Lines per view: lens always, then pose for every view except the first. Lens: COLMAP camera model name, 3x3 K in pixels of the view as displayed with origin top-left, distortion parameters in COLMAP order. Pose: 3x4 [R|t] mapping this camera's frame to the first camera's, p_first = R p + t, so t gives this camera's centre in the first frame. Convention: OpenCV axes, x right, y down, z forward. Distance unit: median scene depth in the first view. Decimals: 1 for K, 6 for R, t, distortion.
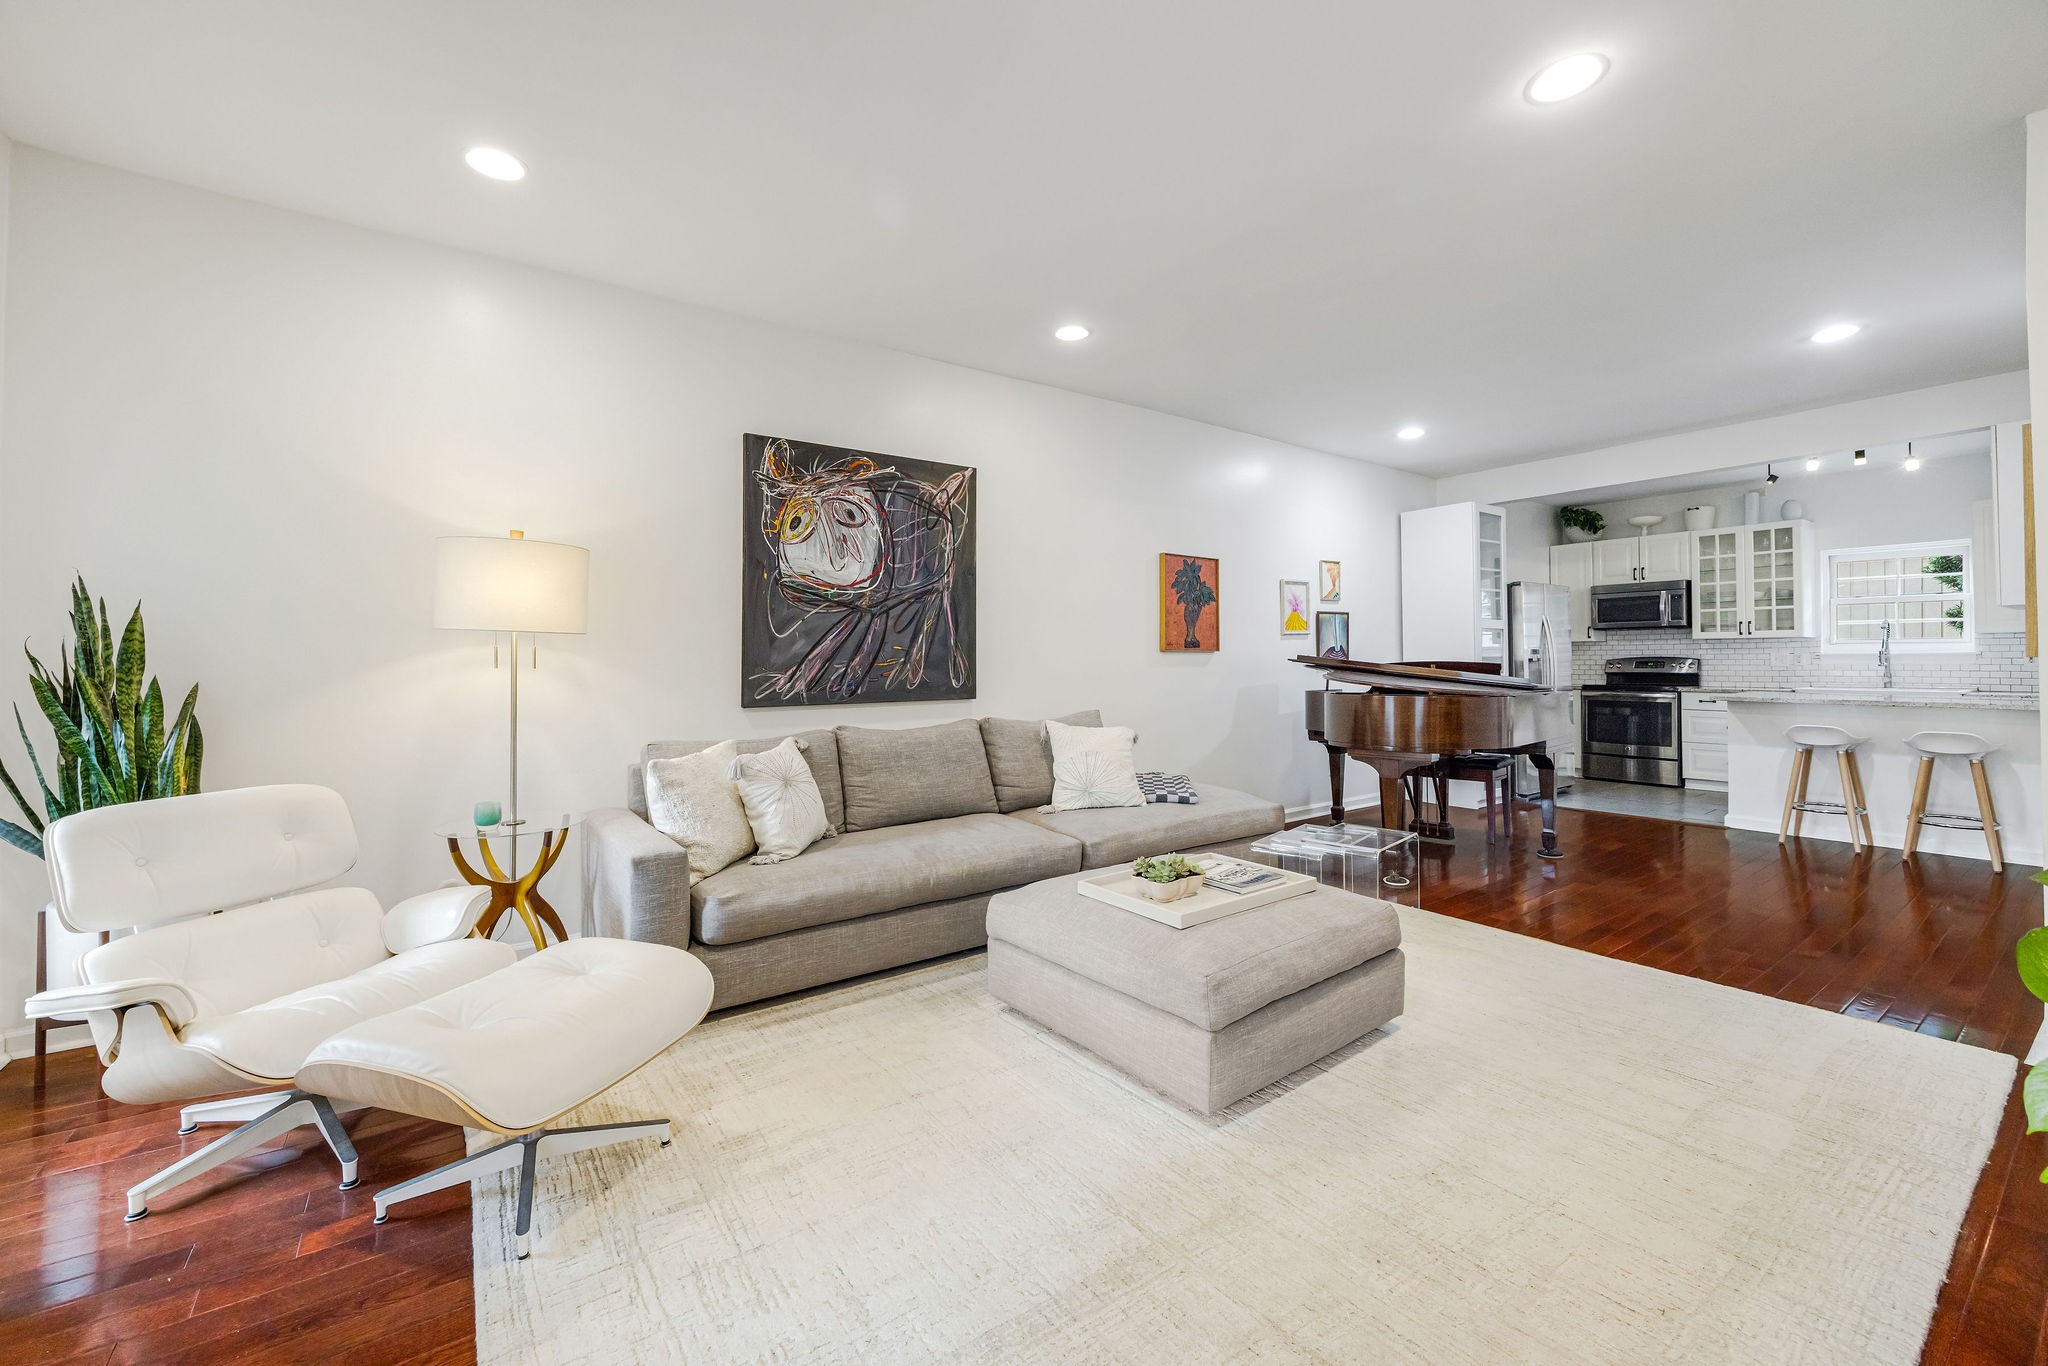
lens RADIAL K [[848.6, 0, 1030.5], [0, 848.6, 666.0], [0, 0, 1]] dist [0.000377, 0.000300]
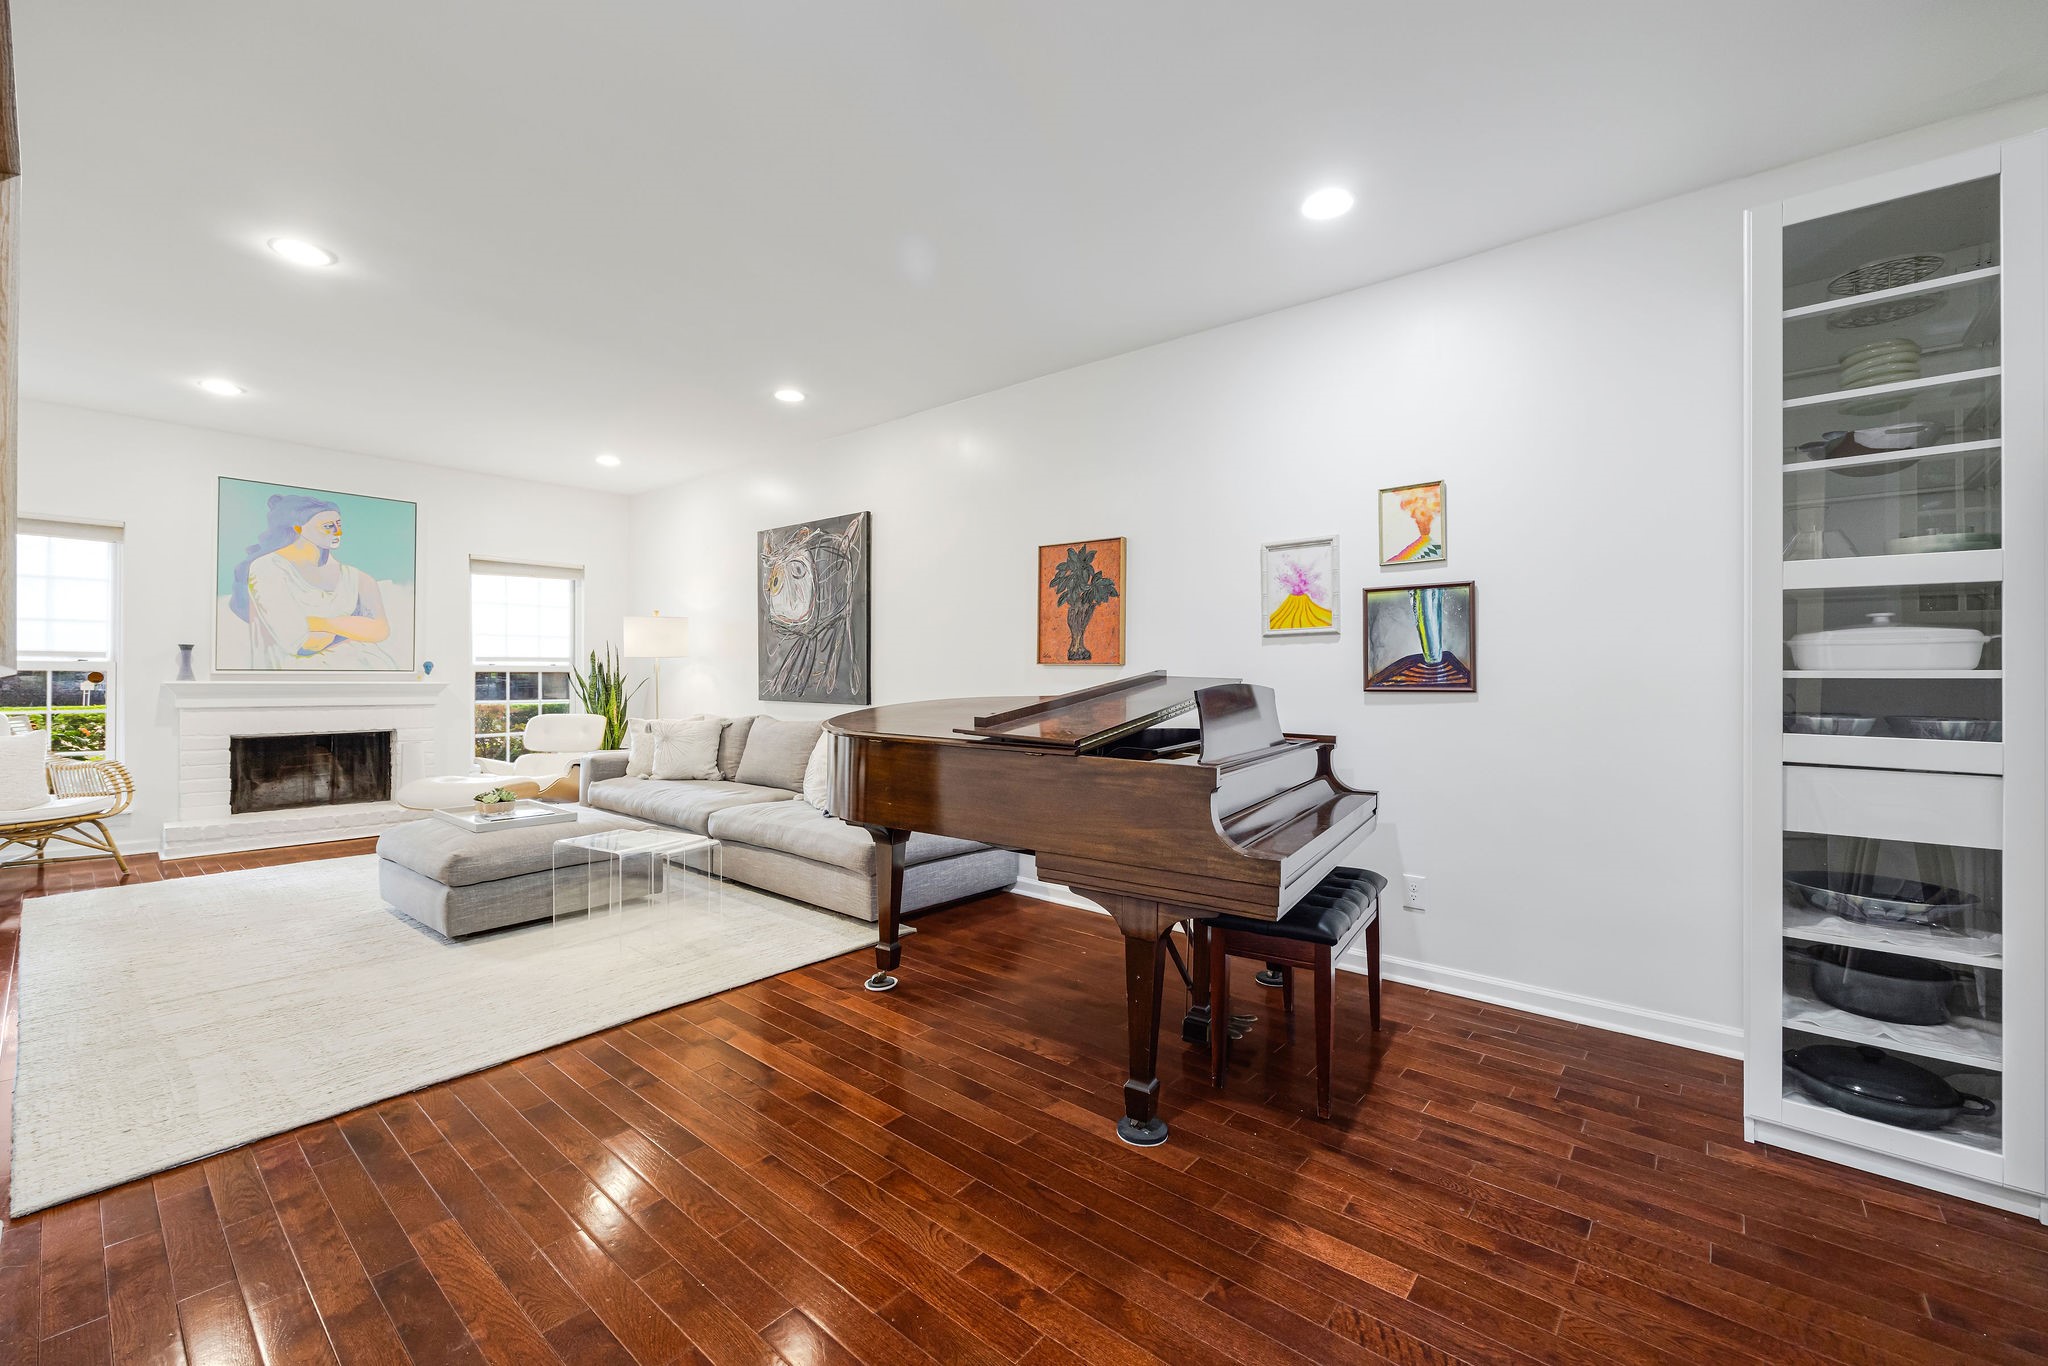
lens RADIAL K [[831.4, 0, 1013.5], [0, 831.4, 671.4], [0, 0, 1]] dist [-0.000406, 0.000455]
pose [[0.221360, 0.009226, -0.975149, 1.169894], [-0.012253, 0.999903, 0.006679, -0.019950], [0.975115, 0.010470, 0.221451, 0.986987]]
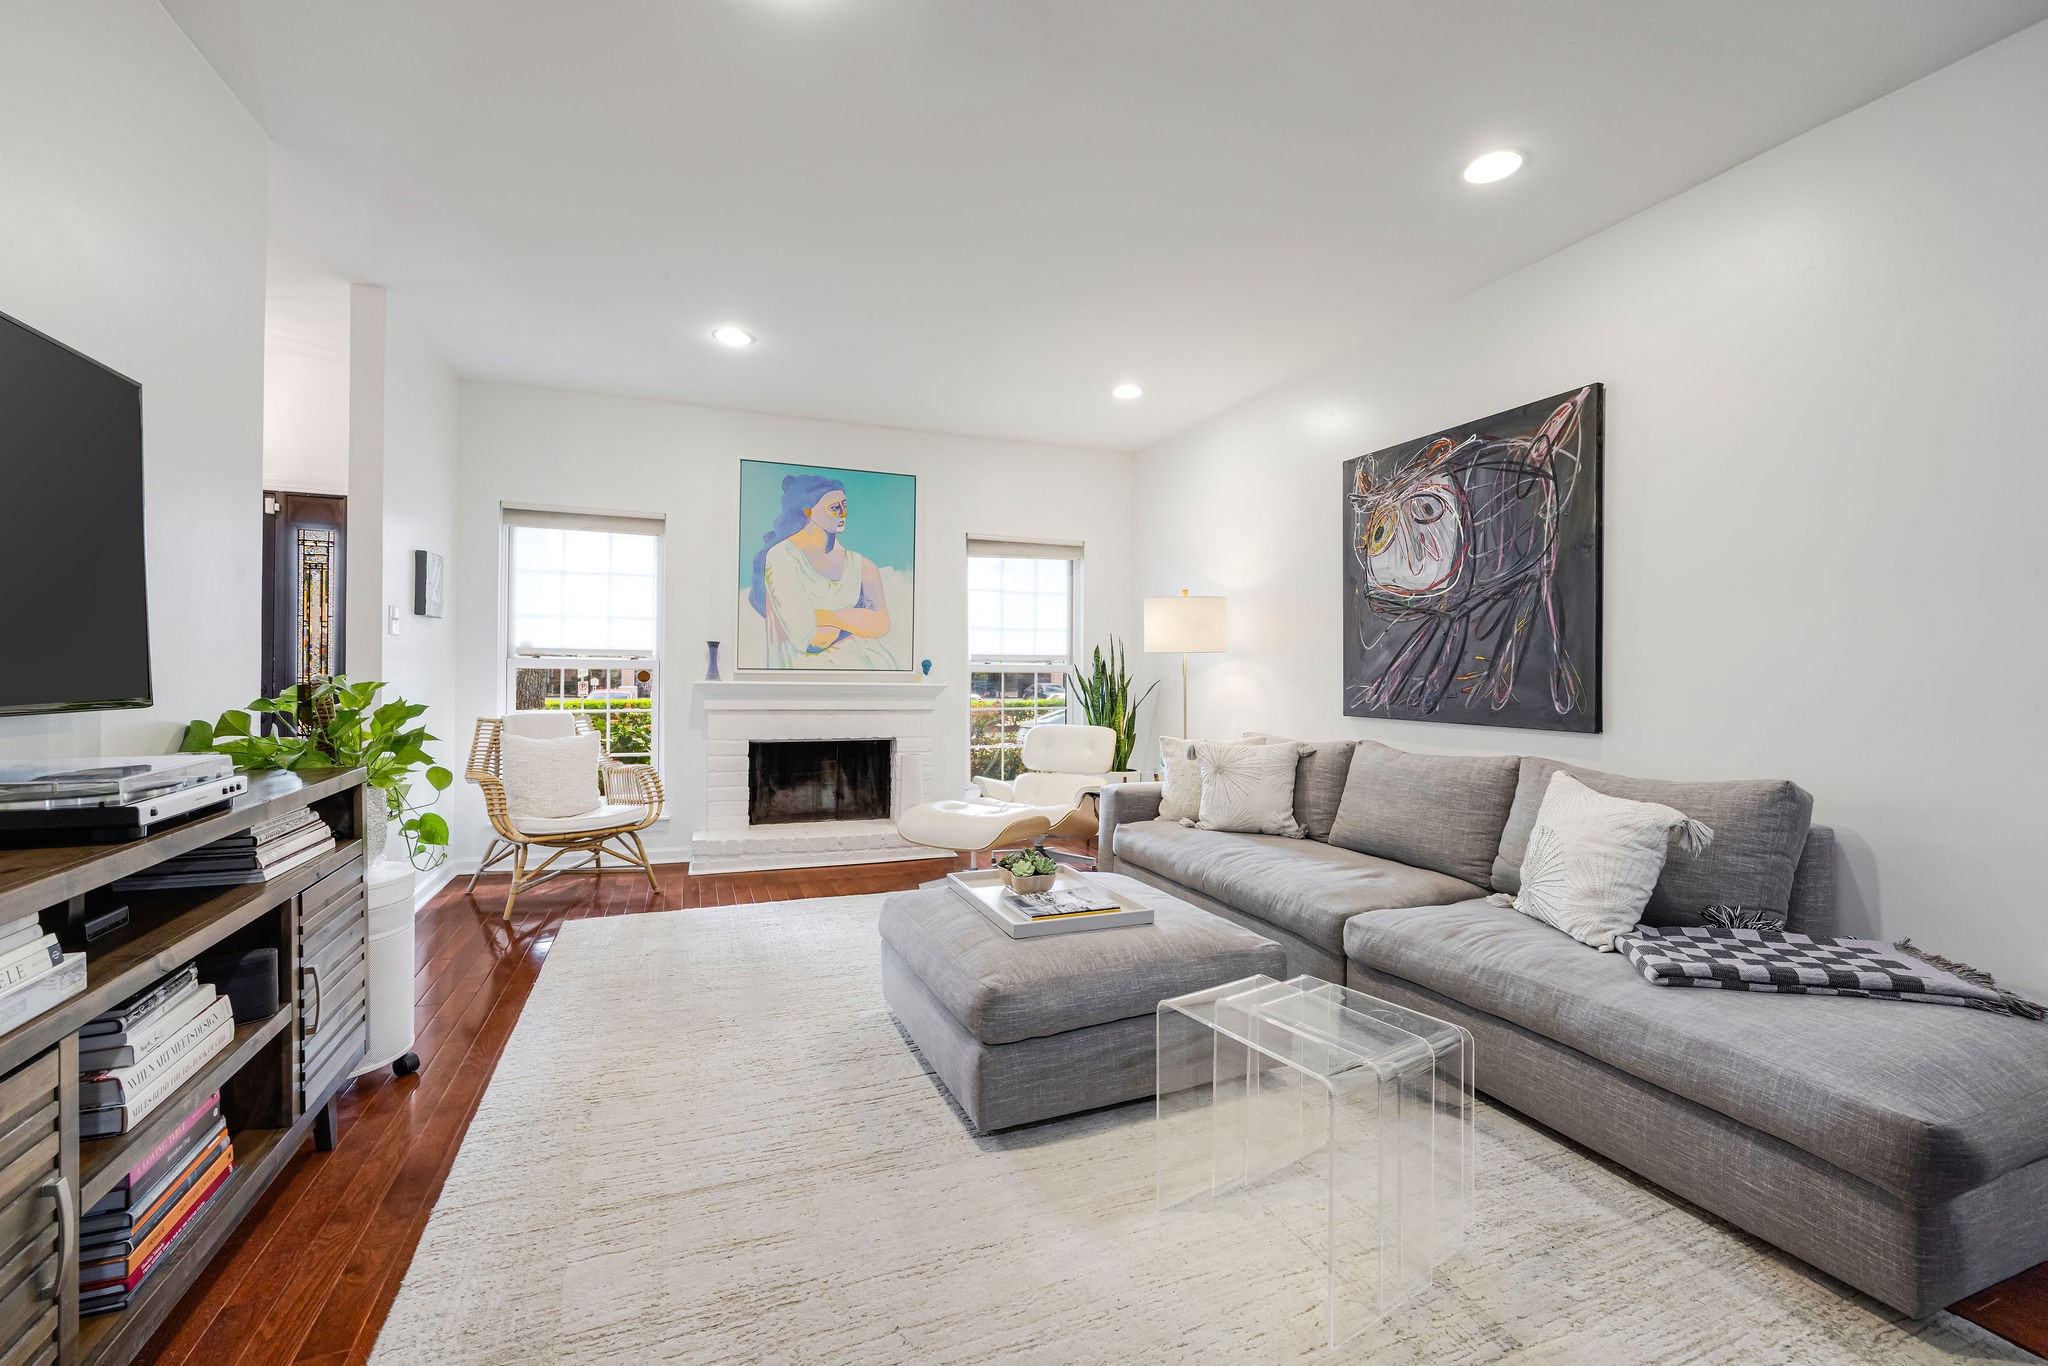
lens RADIAL K [[848.6, 0, 1030.5], [0, 848.6, 666.0], [0, 0, 1]] dist [0.000377, 0.000300]
pose [[-0.247237, 0.001408, -0.968954, 0.712247], [-0.011025, 0.999930, 0.004266, -0.012406], [0.968892, 0.011738, -0.247205, 0.773026]]
